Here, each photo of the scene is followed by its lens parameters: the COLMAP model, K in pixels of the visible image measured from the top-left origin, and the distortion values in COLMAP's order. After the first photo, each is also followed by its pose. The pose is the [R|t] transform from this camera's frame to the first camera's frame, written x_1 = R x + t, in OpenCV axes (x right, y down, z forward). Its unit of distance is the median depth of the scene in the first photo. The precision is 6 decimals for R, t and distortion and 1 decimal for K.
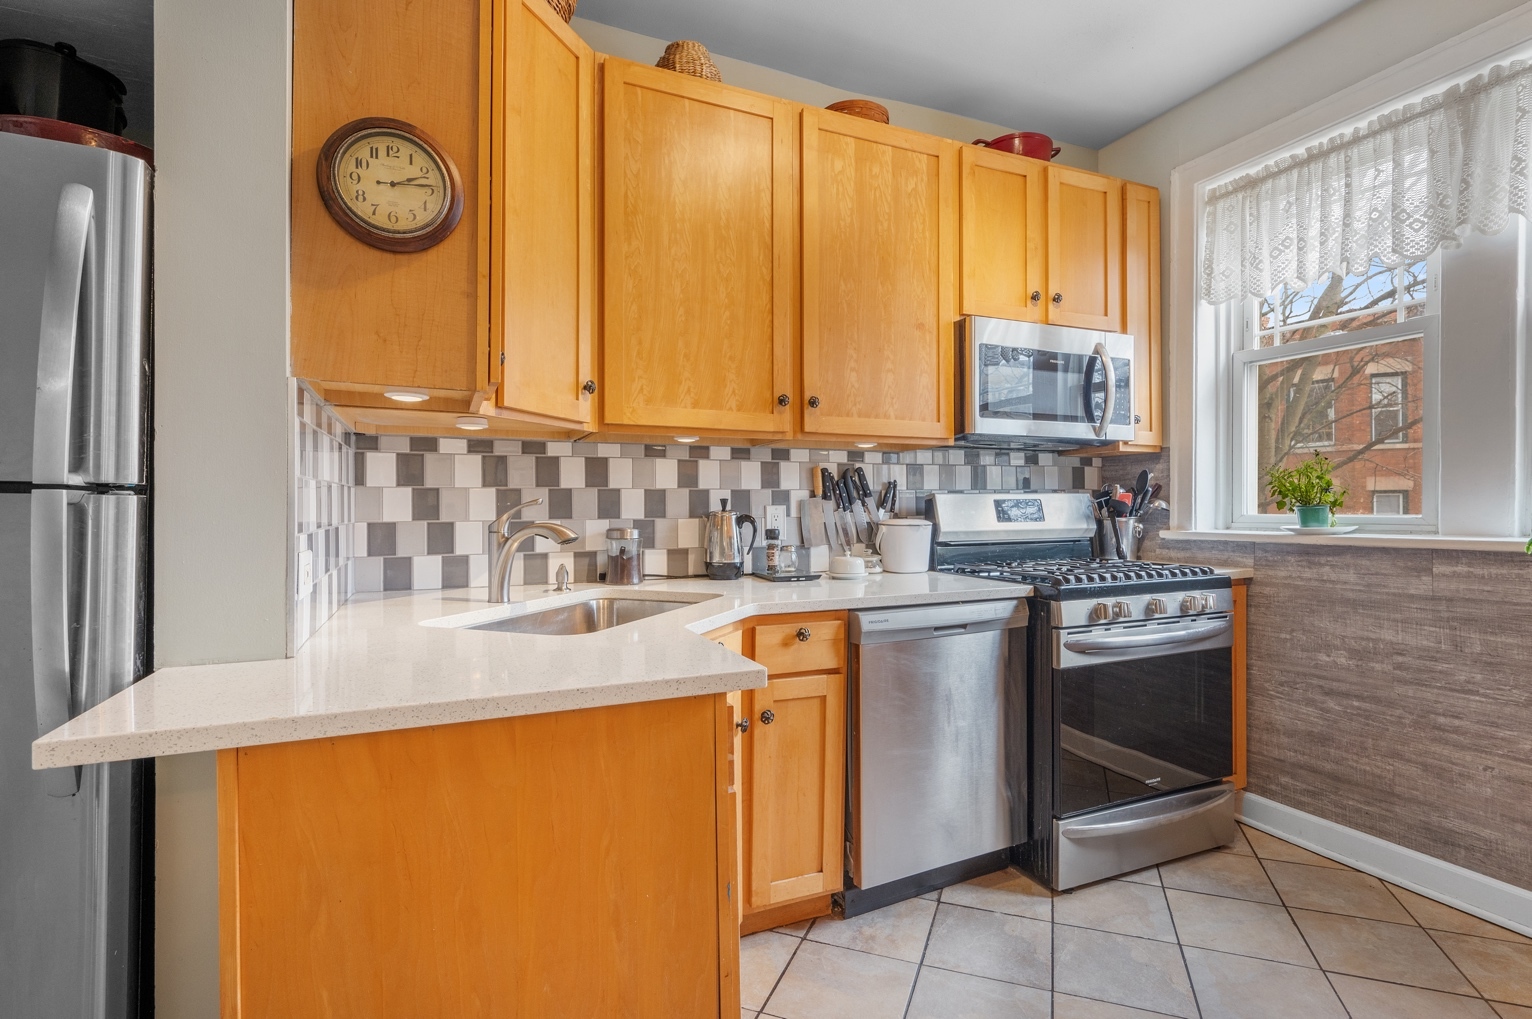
lens RADIAL K [[716.8, 0, 771.3], [0, 716.8, 504.6], [0, 0, 1]] dist [-0.000891, 0.000561]
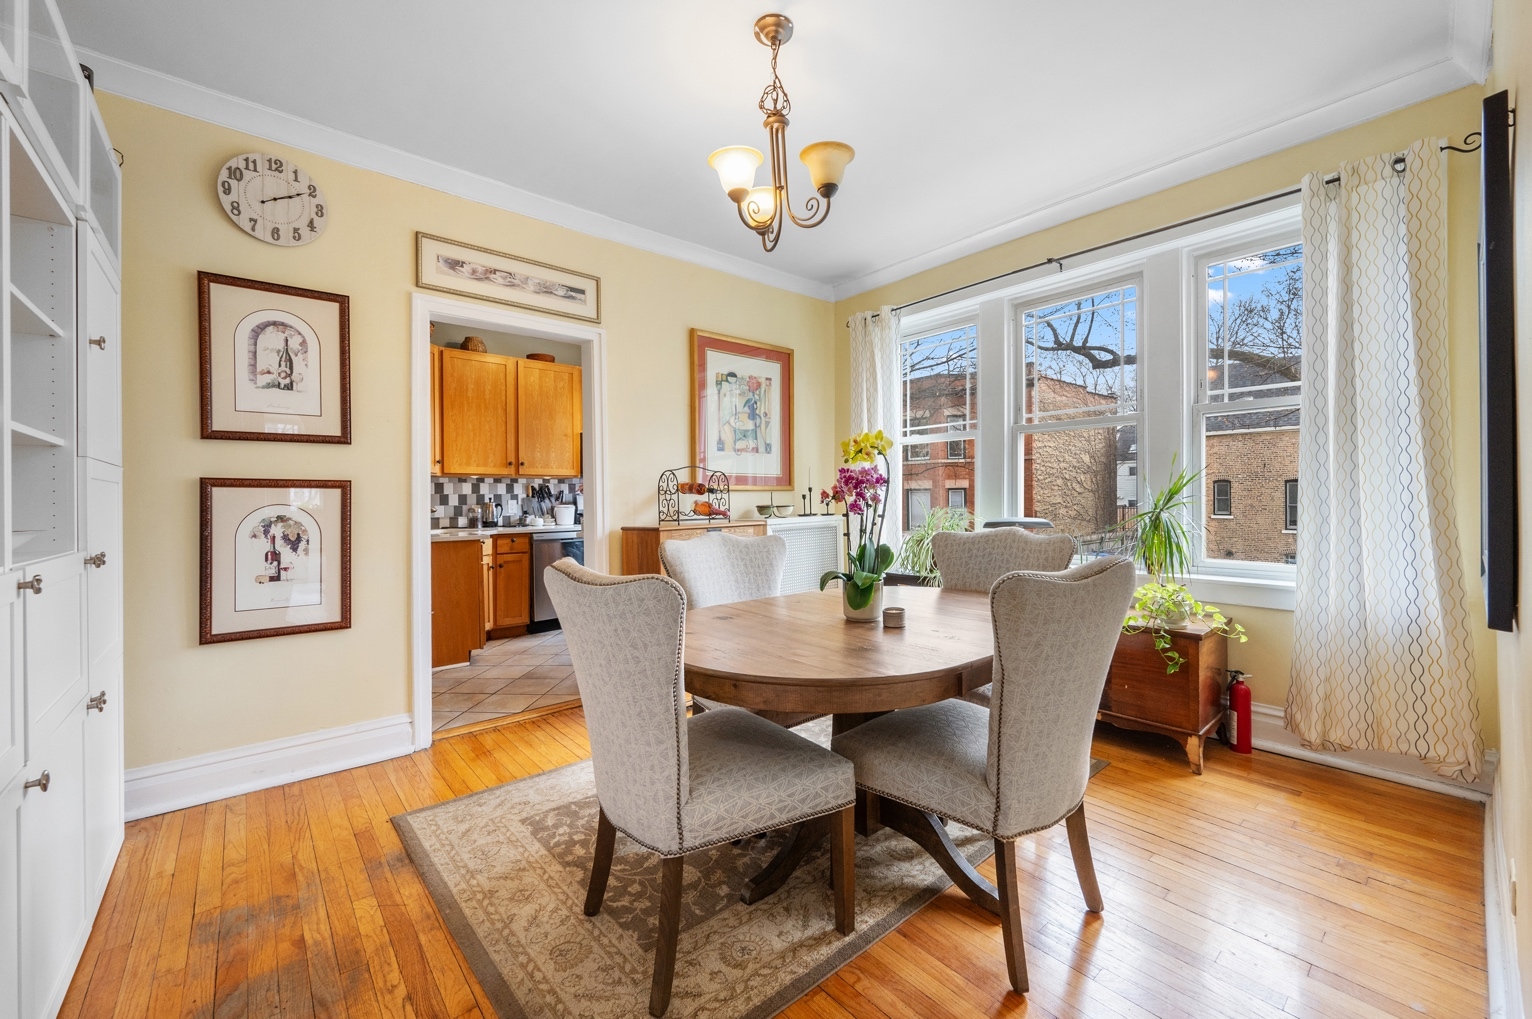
lens RADIAL K [[613.3, 0, 765.5], [0, 613.3, 502.2], [0, 0, 1]] dist [-0.000378, -0.000074]
pose [[0.954121, -0.008381, 0.299305, 0.244862], [0.006786, 0.999957, 0.006369, 0.001323], [-0.299345, -0.004046, 0.954136, -1.604867]]
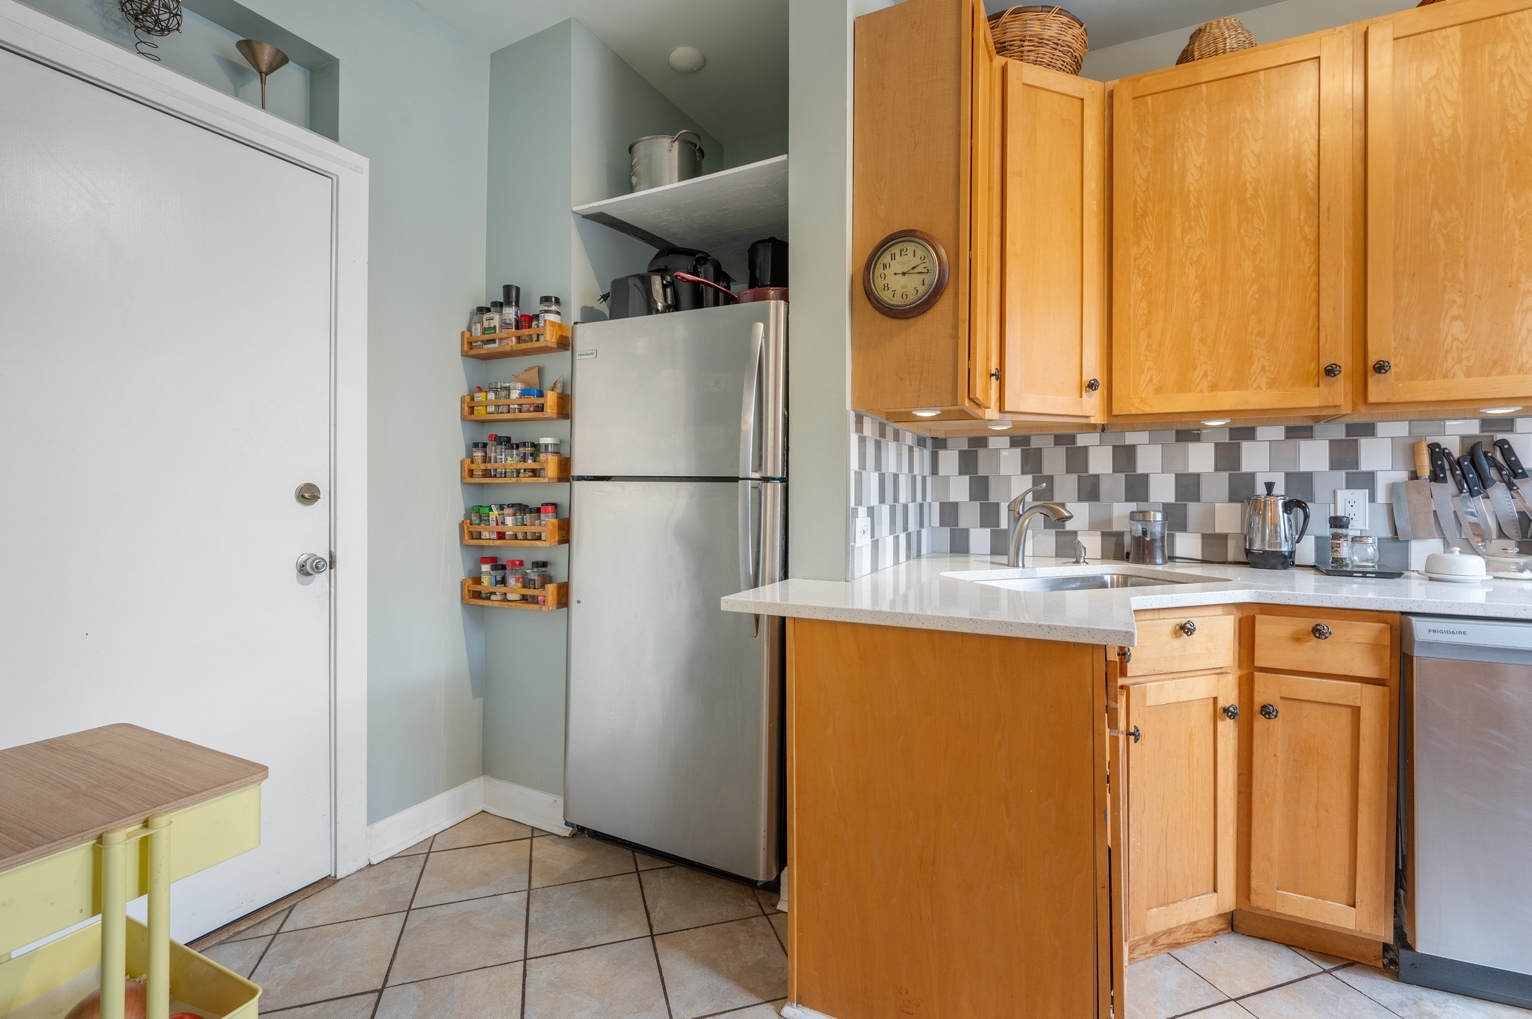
lens RADIAL K [[679.2, 0, 785.2], [0, 679.2, 492.1], [0, 0, 1]] dist [-0.000230, 0.000539]
pose [[0.644068, 0.002018, -0.764966, 0.212203], [-0.000280, 0.999997, 0.002402, 0.002816], [0.764969, -0.001333, 0.644066, -0.054803]]
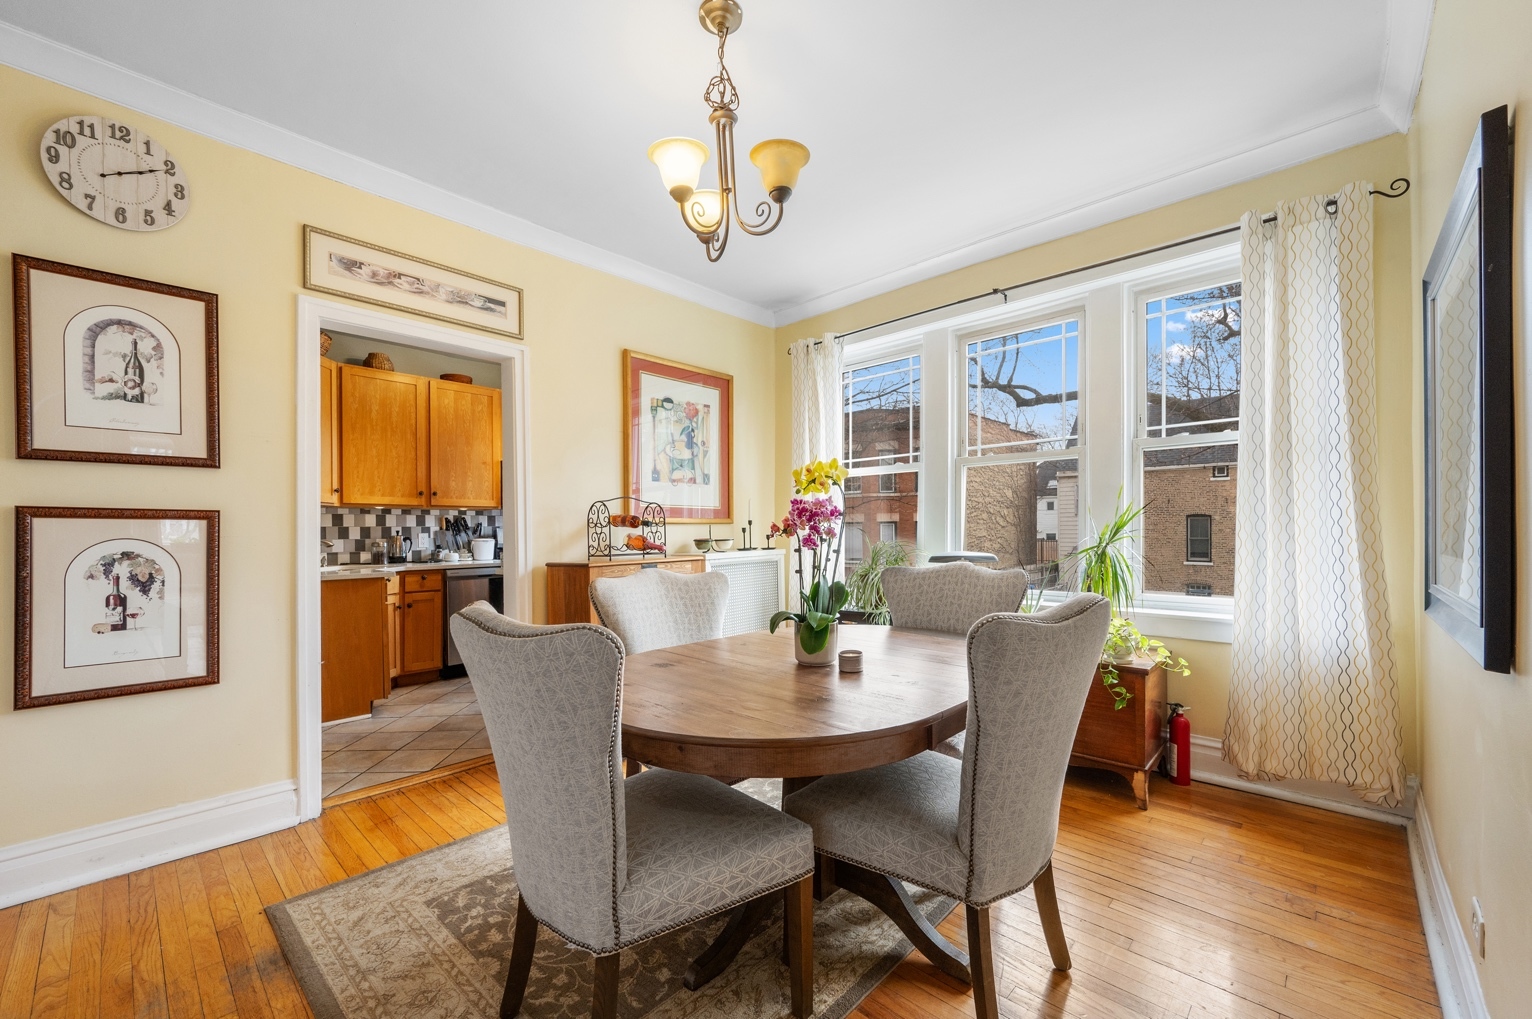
lens RADIAL K [[617.6, 0, 764.4], [0, 617.6, 532.4], [0, 0, 1]] dist [-0.001874, 0.000383]
pose [[0.916278, -0.006063, 0.400496, 0.251591], [0.005617, 0.999982, 0.002287, 0.000420], [-0.400502, 0.000154, 0.916296, -1.526675]]
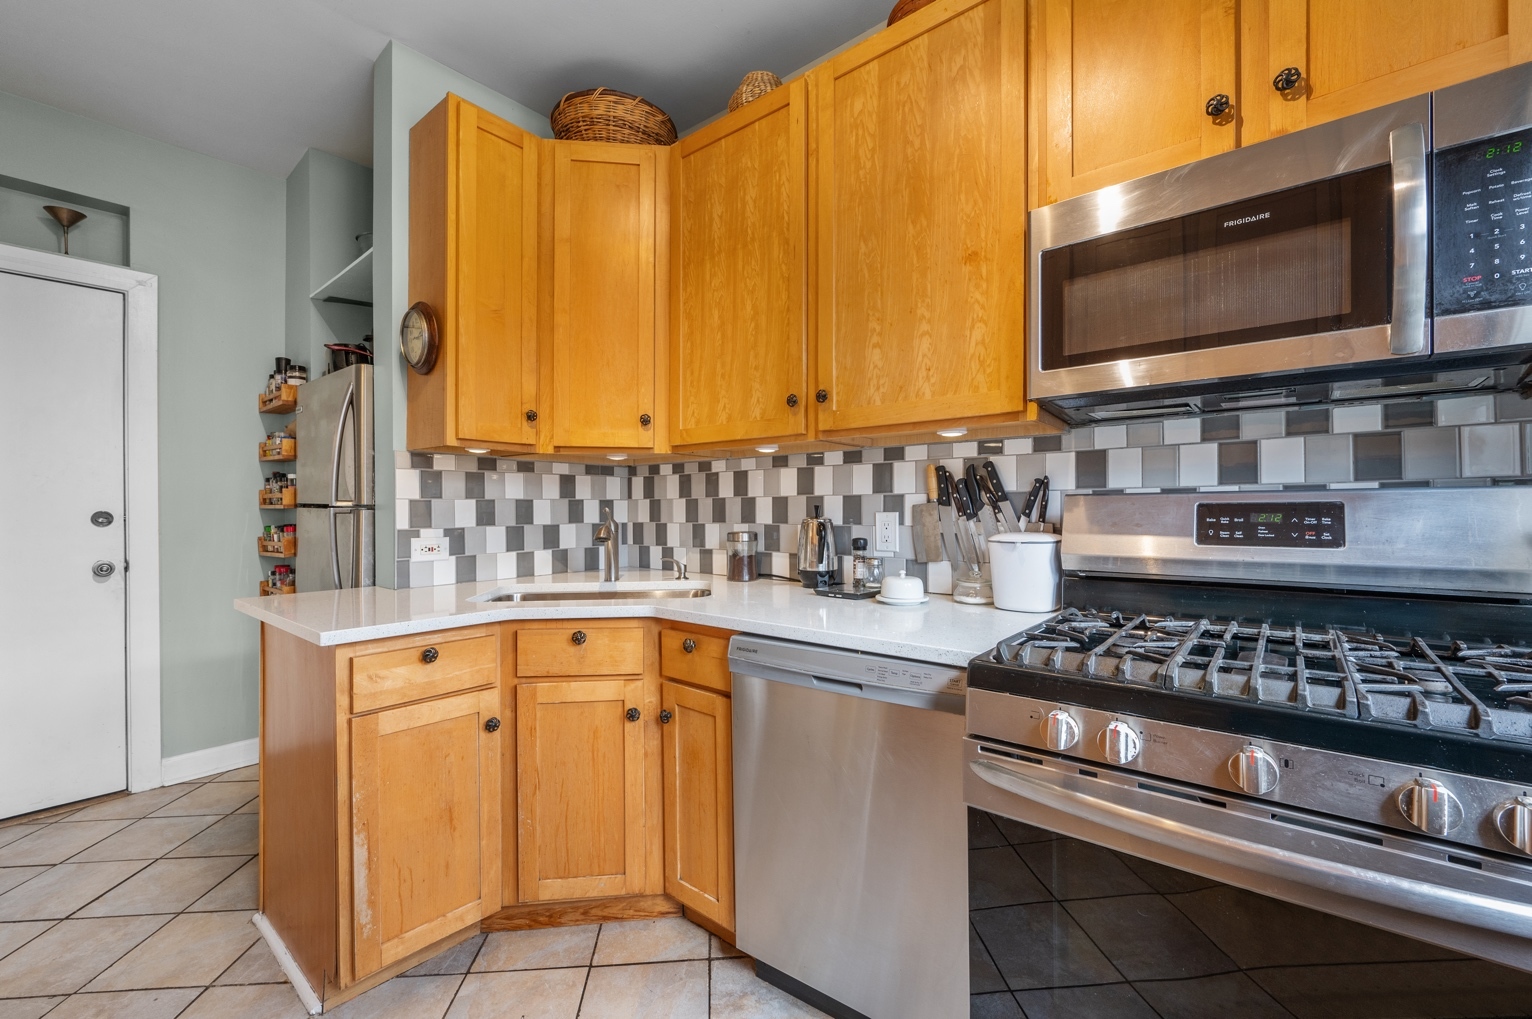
lens RADIAL K [[624.1, 0, 768.1], [0, 624.1, 509.4], [0, 0, 1]] dist [-0.002418, -0.000428]
pose [[0.457765, 0.002047, -0.889071, 0.688382], [0.005509, 0.999972, 0.005139, -0.007687], [0.889056, -0.007251, 0.457741, 0.568859]]
